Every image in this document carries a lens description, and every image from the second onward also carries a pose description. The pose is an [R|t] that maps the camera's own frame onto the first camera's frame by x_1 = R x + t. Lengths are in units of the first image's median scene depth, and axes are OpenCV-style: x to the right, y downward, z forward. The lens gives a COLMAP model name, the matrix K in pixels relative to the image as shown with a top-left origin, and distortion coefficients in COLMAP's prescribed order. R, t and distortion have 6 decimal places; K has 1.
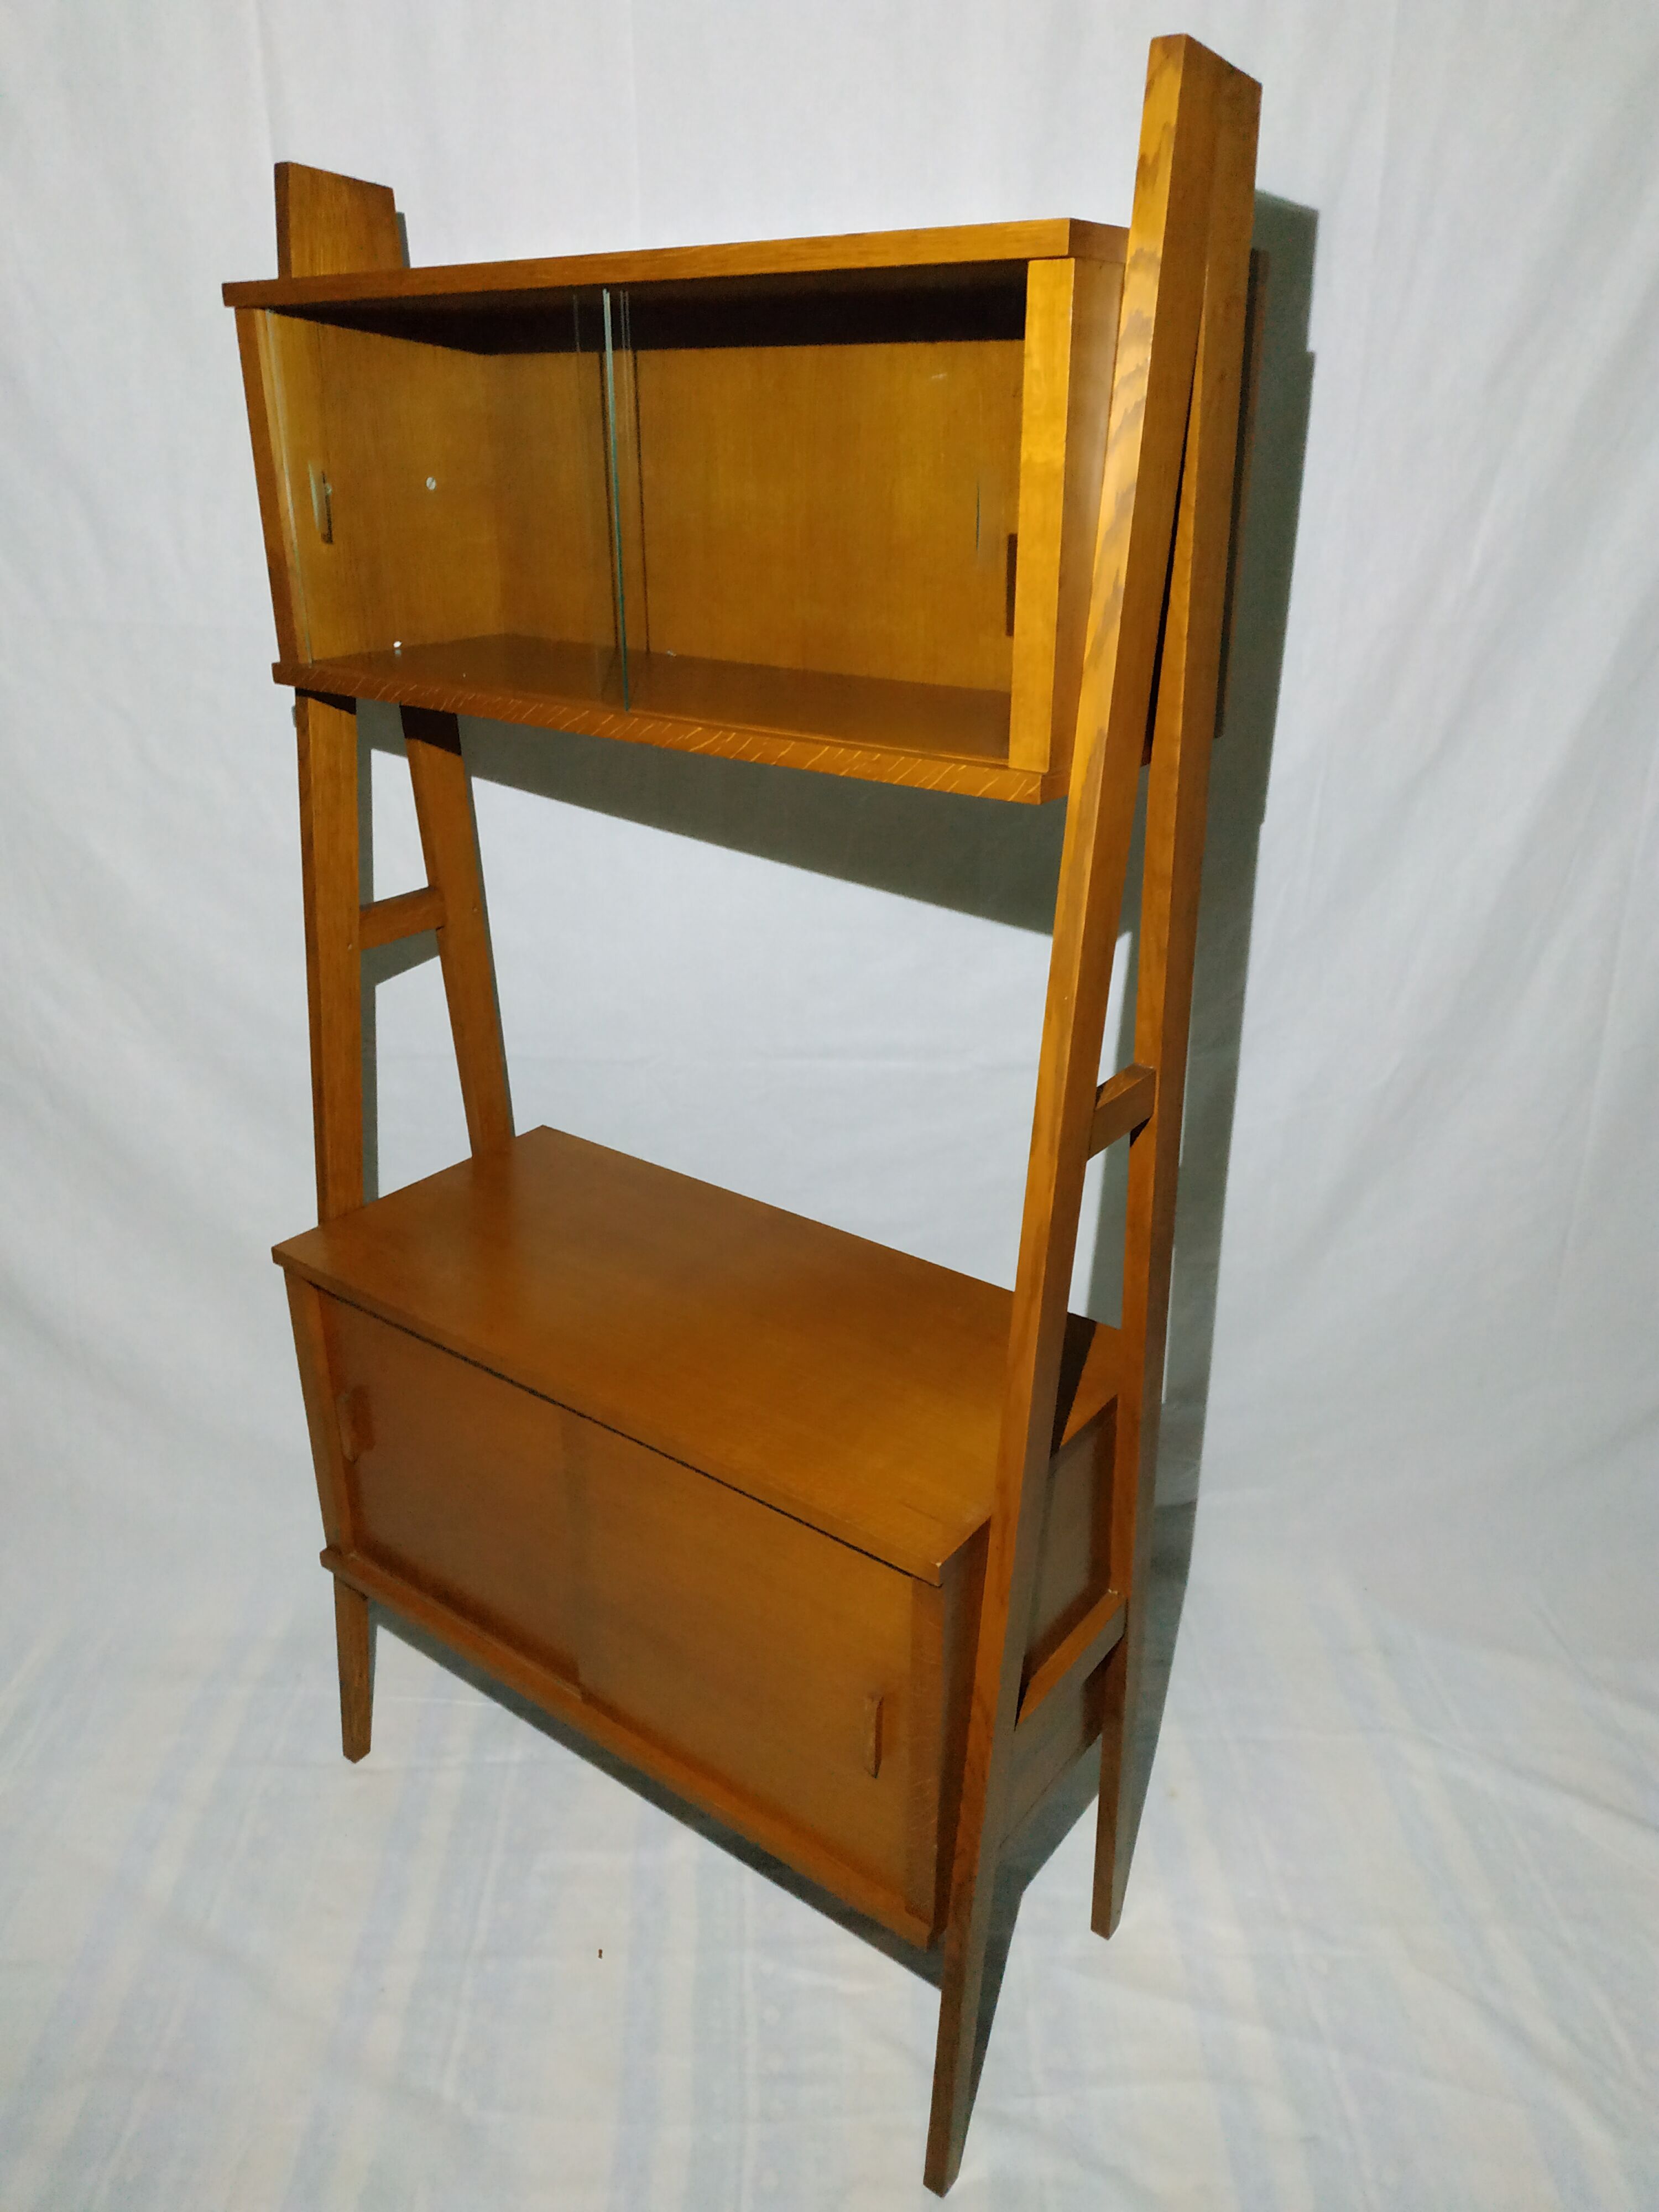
lens RADIAL K [[1607.6, 0, 836.9], [0, 1607.6, 1104.9], [0, 0, 1]] dist [-0.006647, -0.014266]
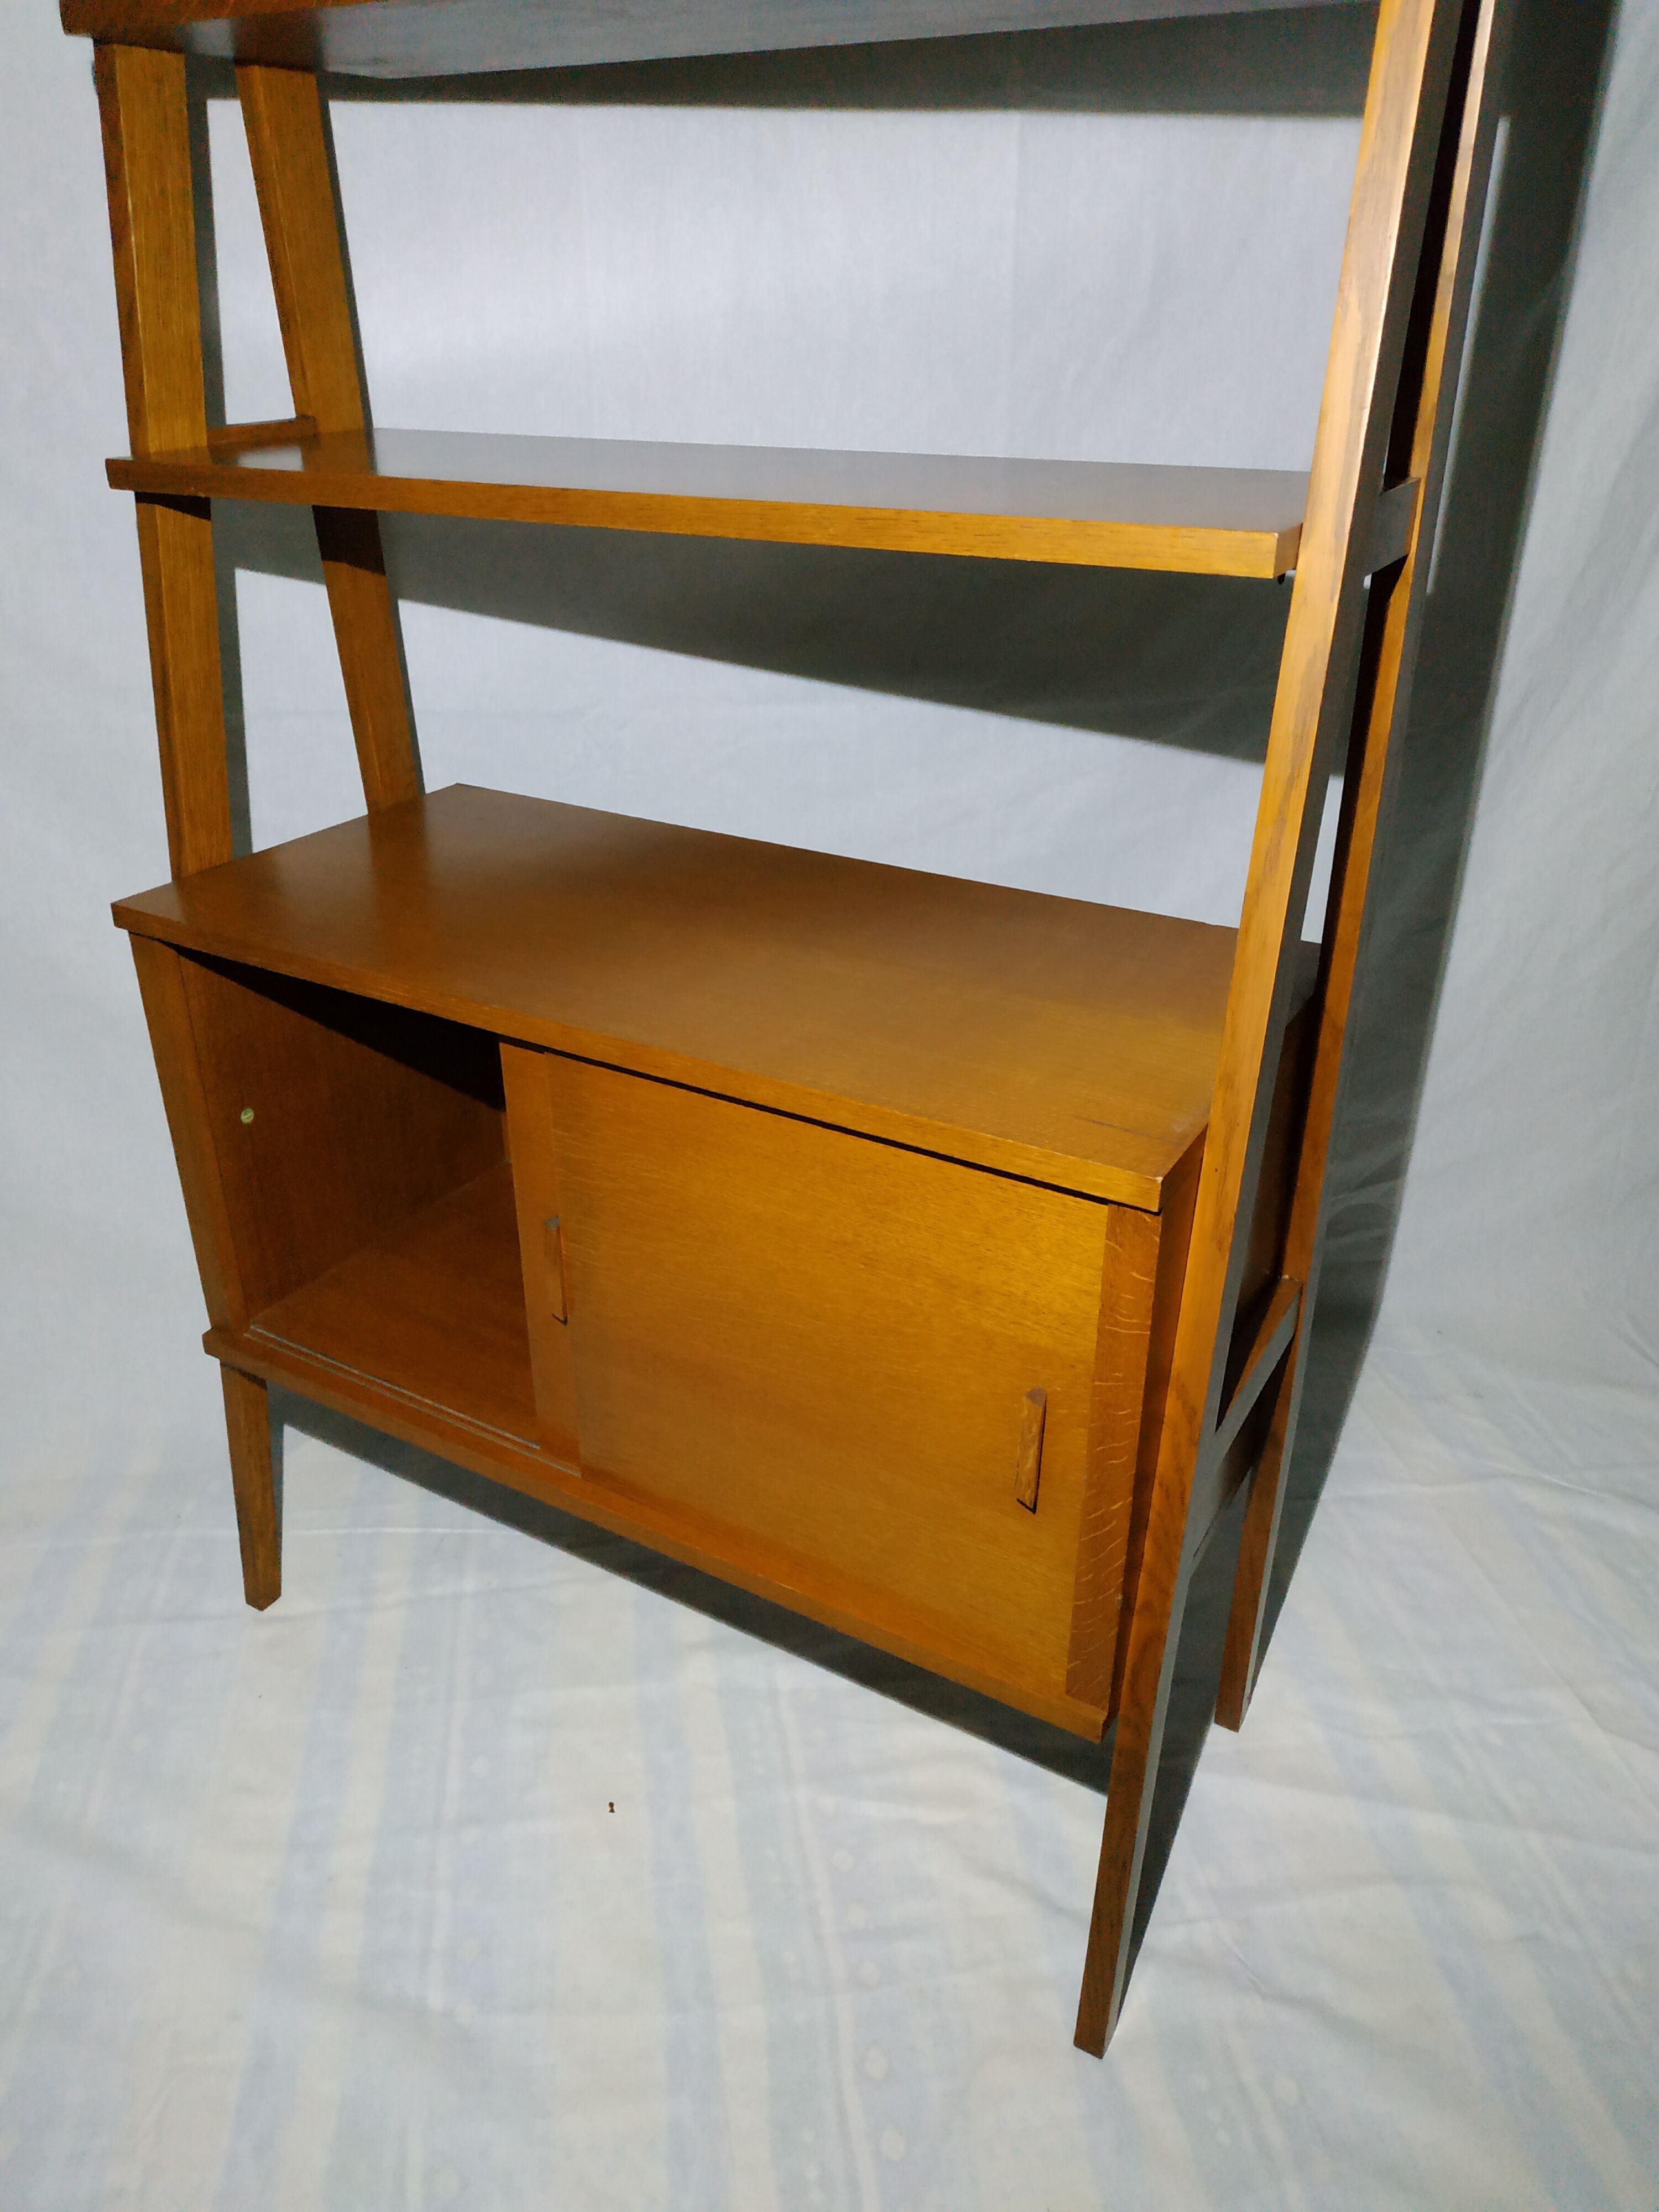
lens RADIAL K [[1607.6, 0, 838.7], [0, 1607.6, 1111.2], [0, 0, 1]] dist [-0.006647, -0.014266]
pose [[0.993226, -0.049661, 0.105050, -0.117506], [0.042971, 0.996958, 0.065026, 0.165845], [-0.107959, -0.060072, 0.992339, 0.264895]]
